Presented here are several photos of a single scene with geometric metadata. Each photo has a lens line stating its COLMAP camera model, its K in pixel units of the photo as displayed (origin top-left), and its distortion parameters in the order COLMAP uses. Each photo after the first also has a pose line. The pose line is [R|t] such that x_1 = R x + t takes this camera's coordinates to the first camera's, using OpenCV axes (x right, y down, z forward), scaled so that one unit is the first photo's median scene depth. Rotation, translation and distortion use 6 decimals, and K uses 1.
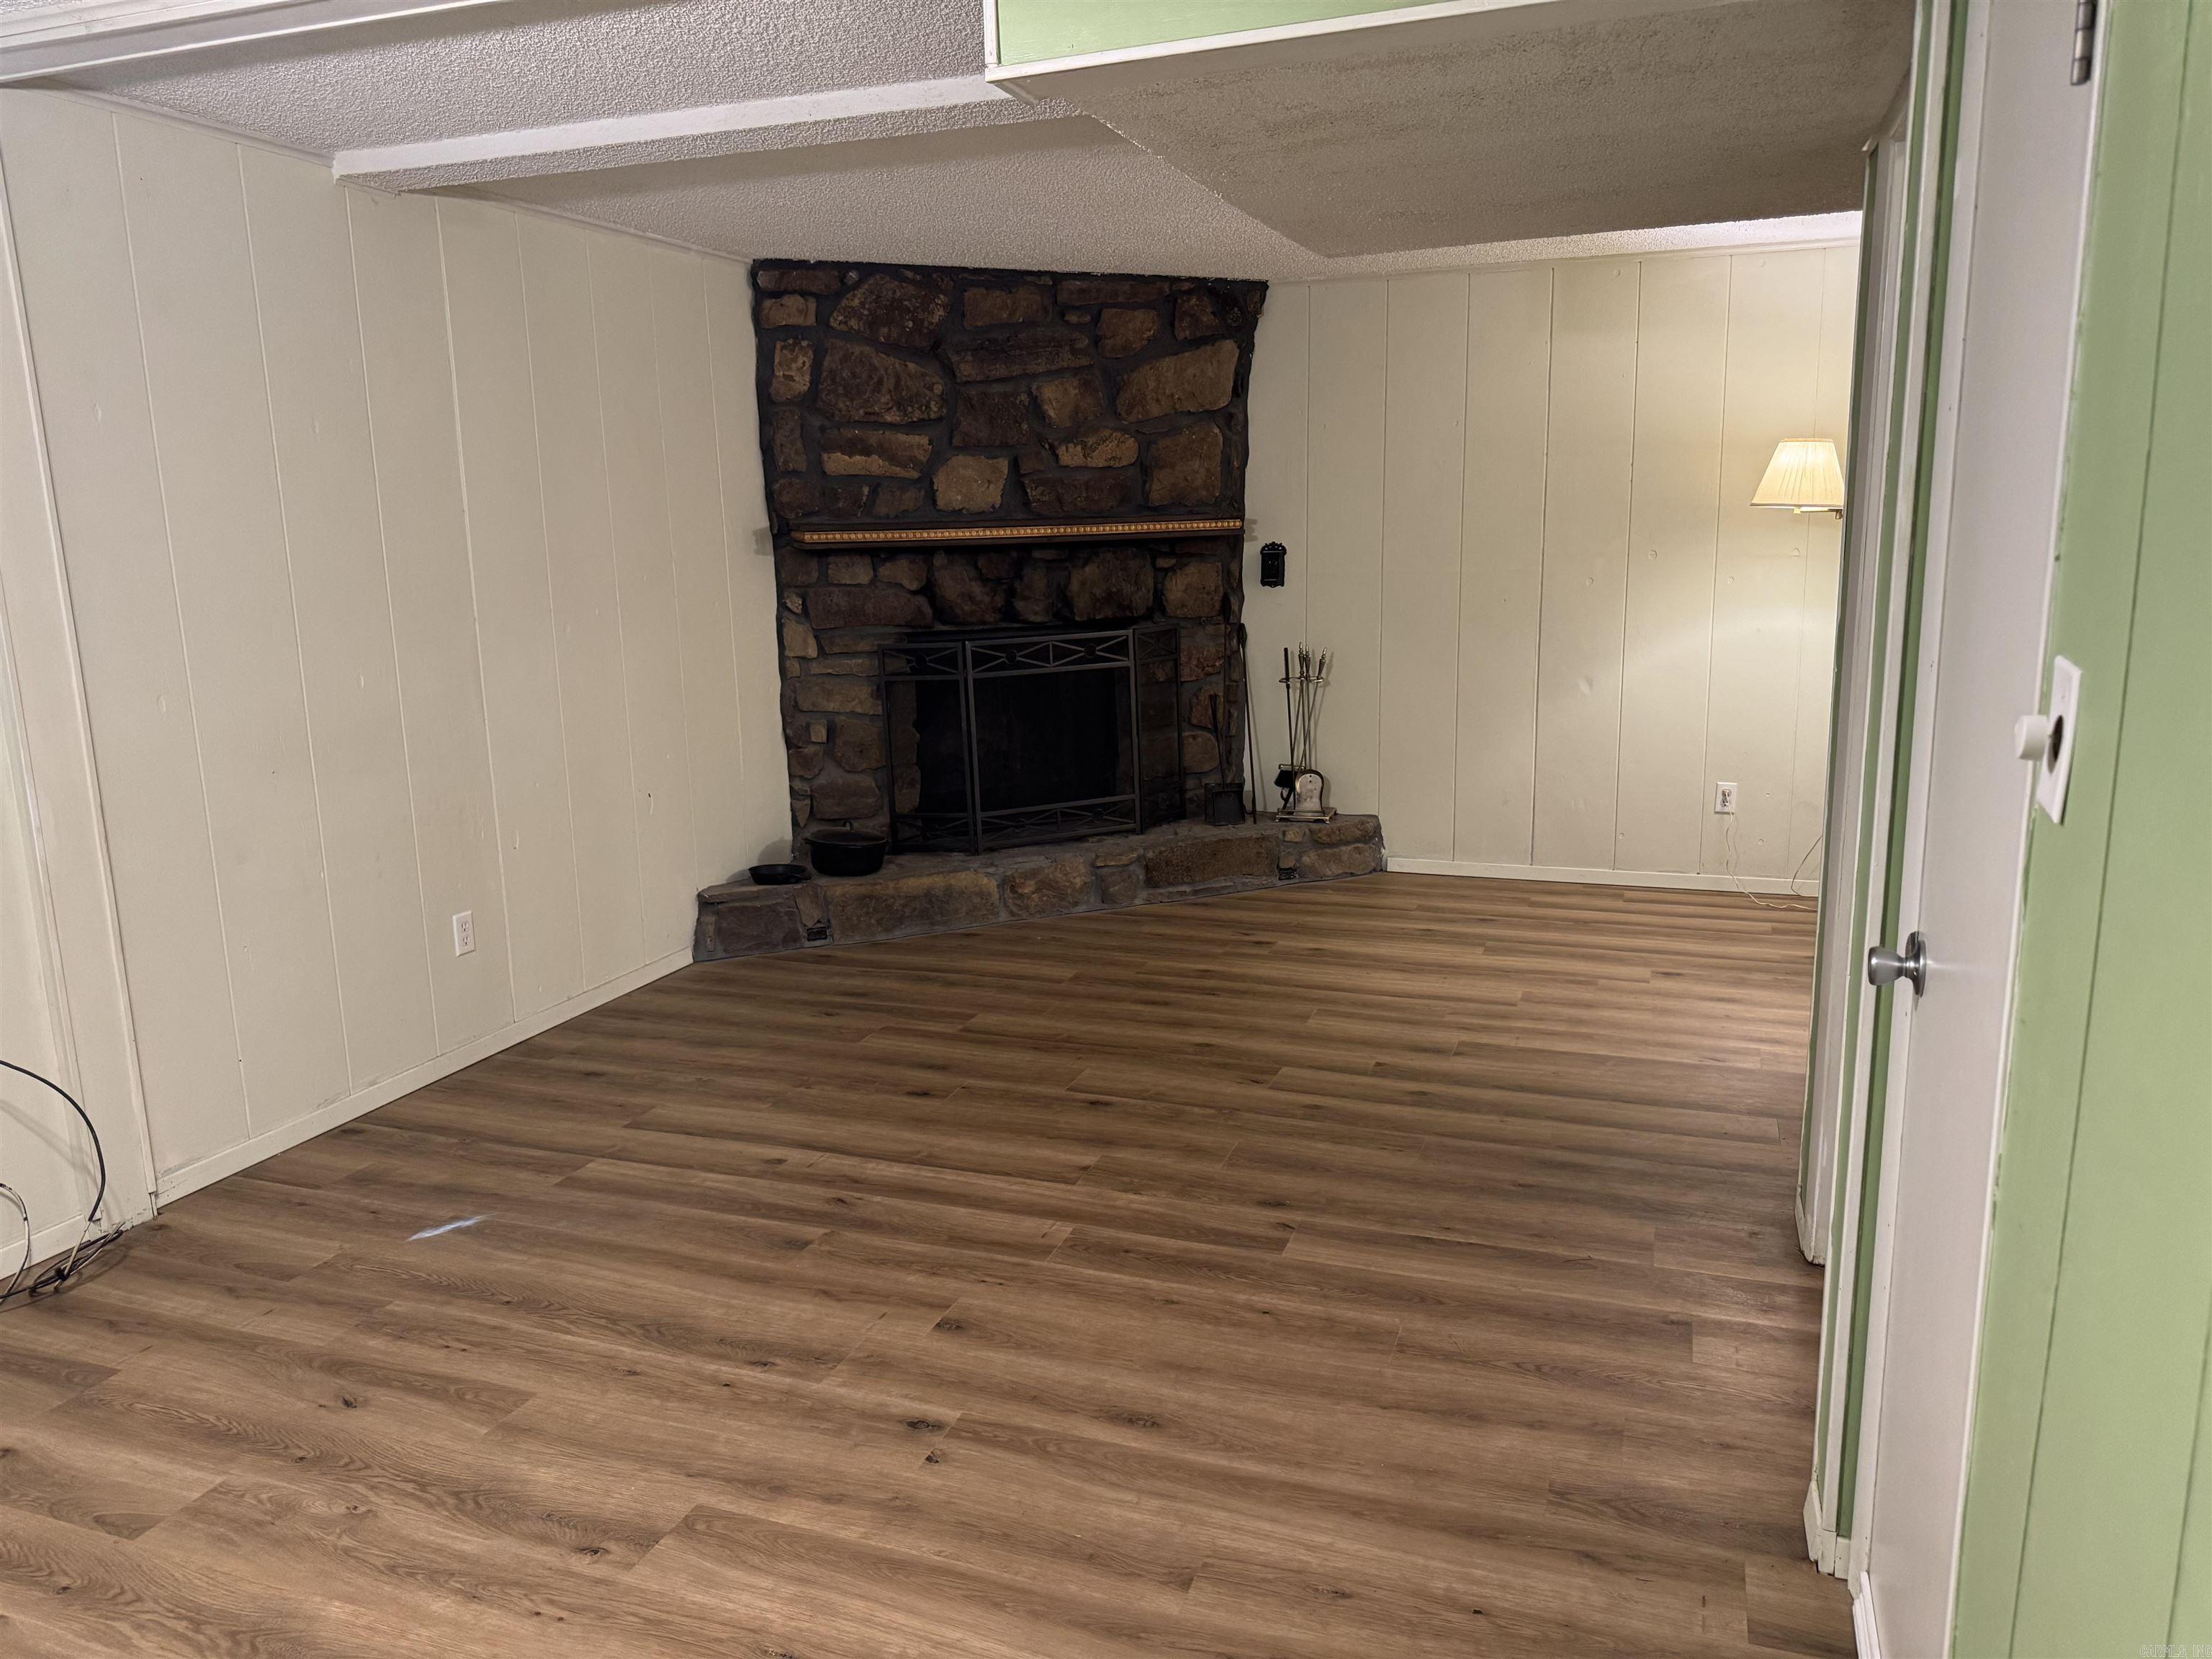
lens RADIAL K [[1565.5, 0, 1098.6], [0, 1565.5, 842.4], [0, 0, 1]] dist [0.055039, -0.069481]
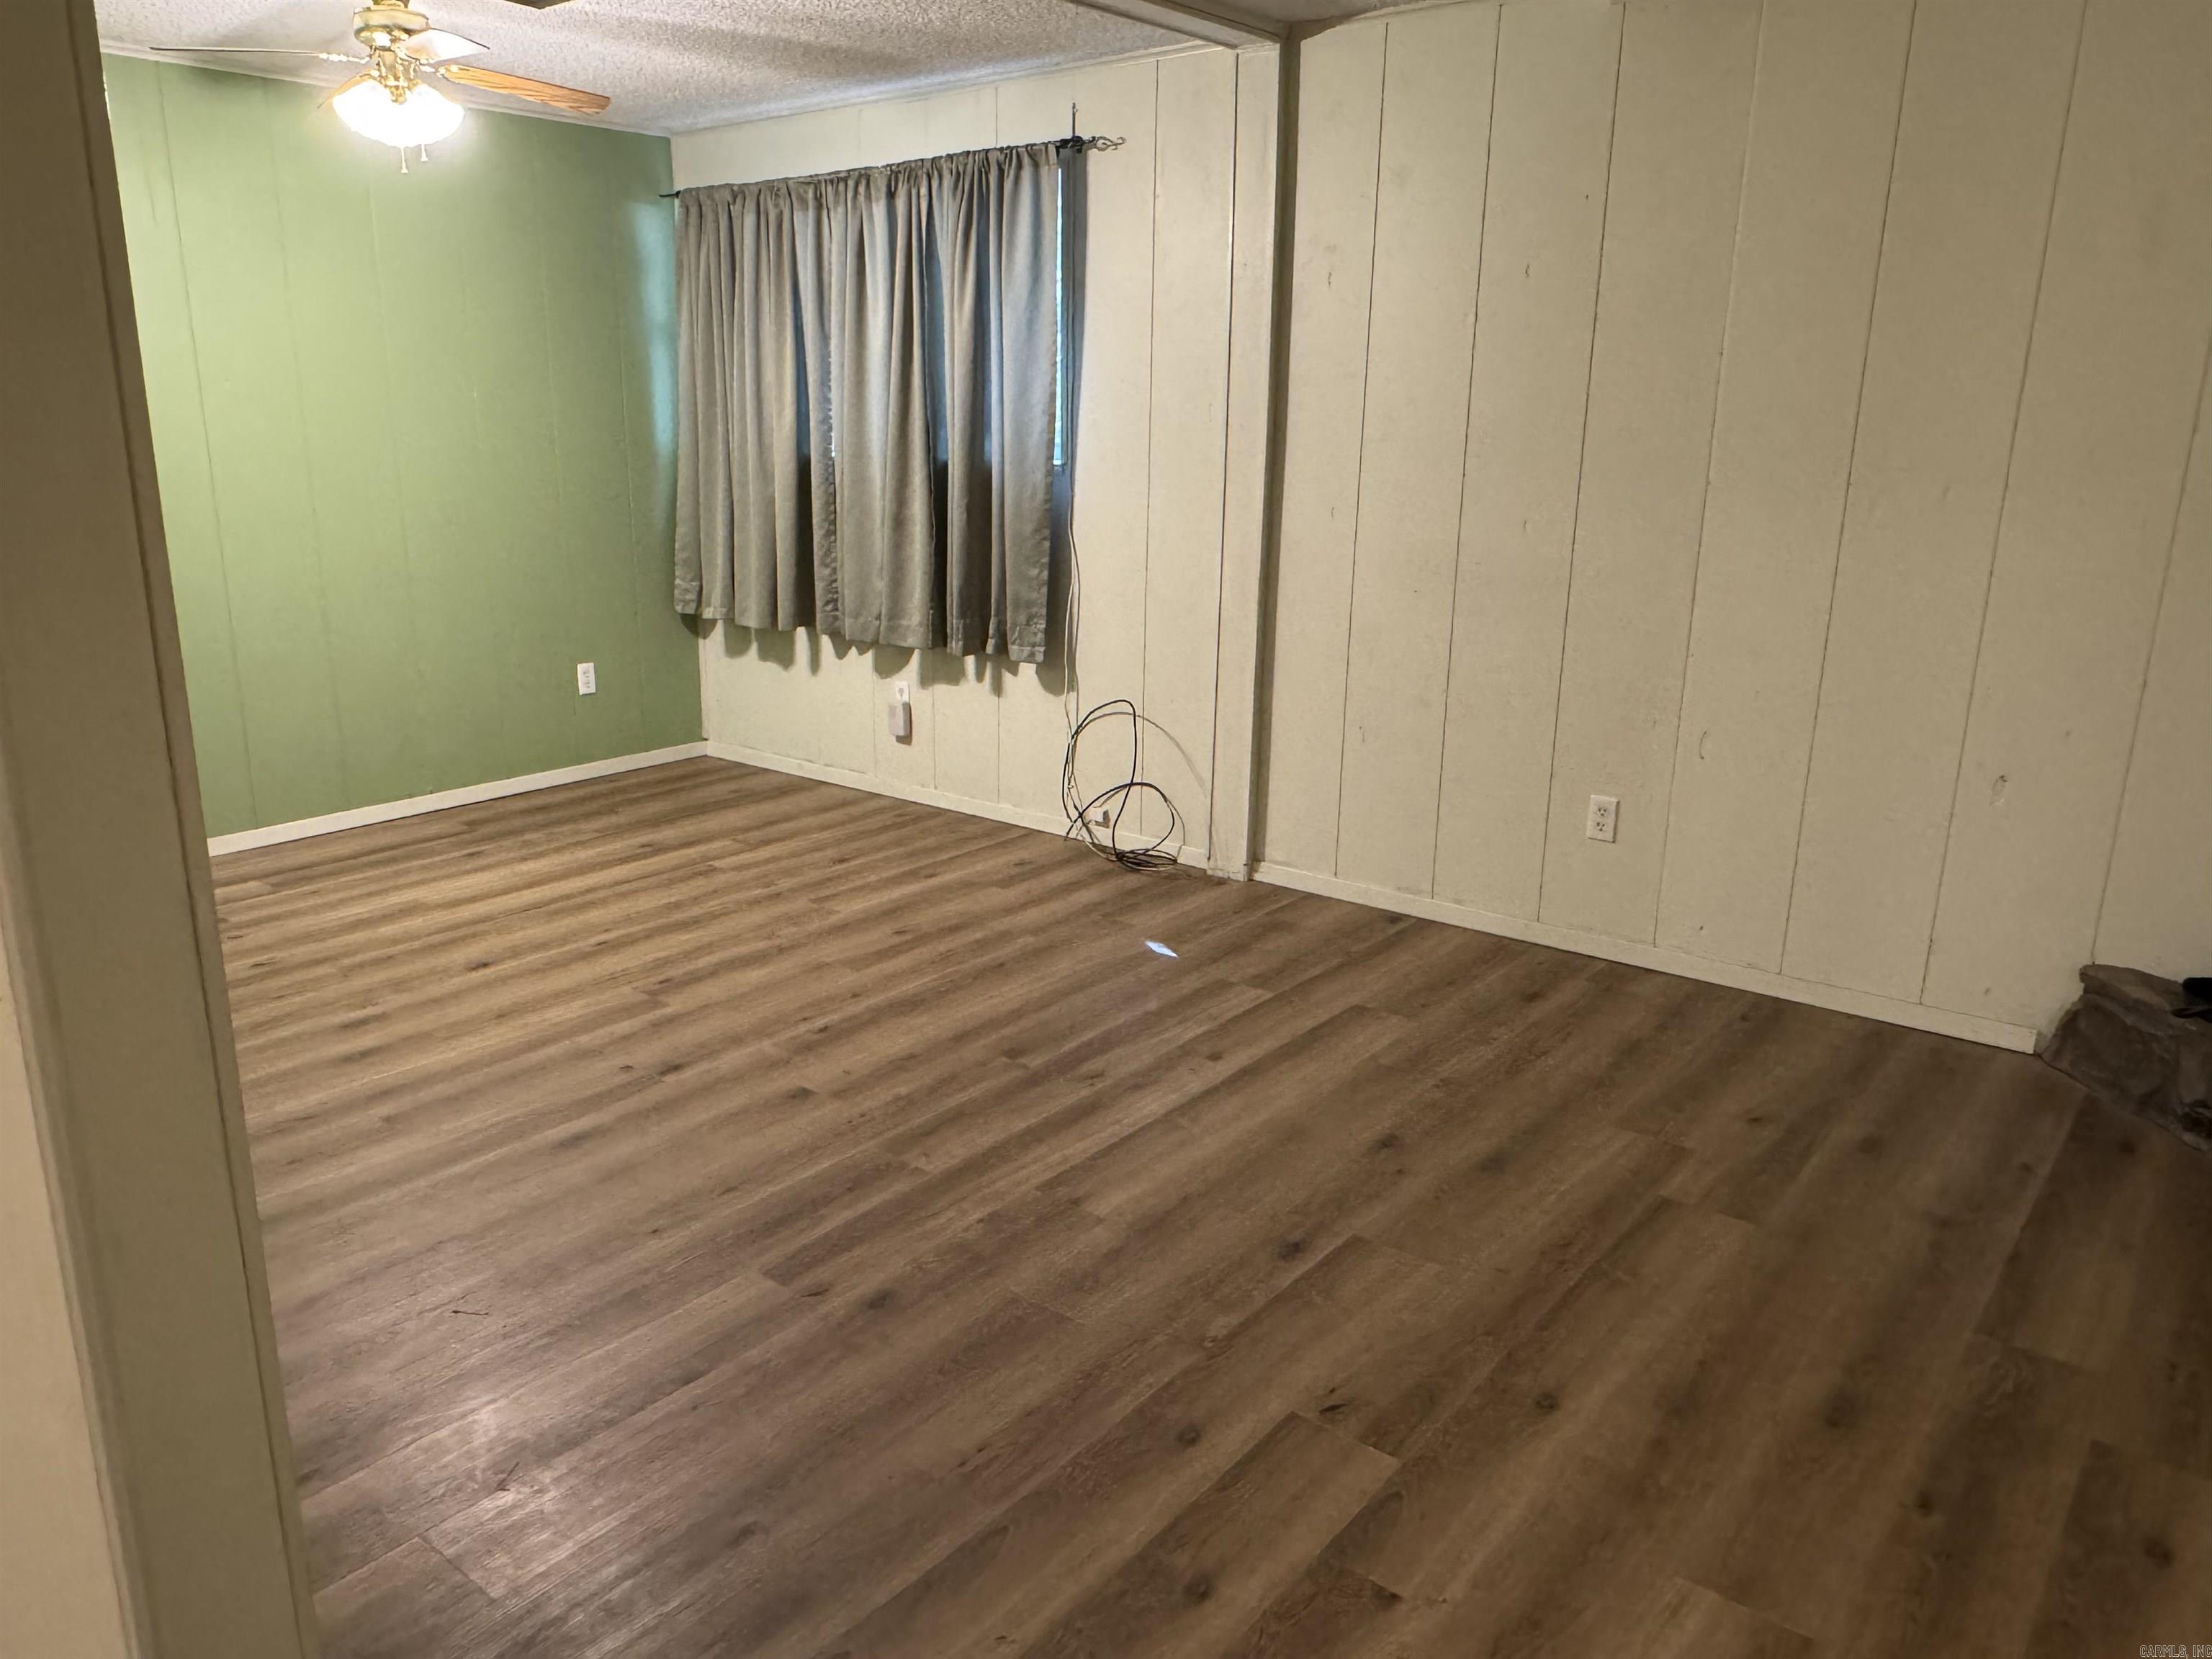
lens RADIAL K [[1558.1, 0, 1103.9], [0, 1558.1, 822.8], [0, 0, 1]] dist [-0.000155, -0.001026]
pose [[-0.317802, 0.268126, -0.909456, 0.697368], [-0.184295, 0.923421, 0.336644, -0.258275], [0.930074, 0.274594, -0.244050, 1.209442]]
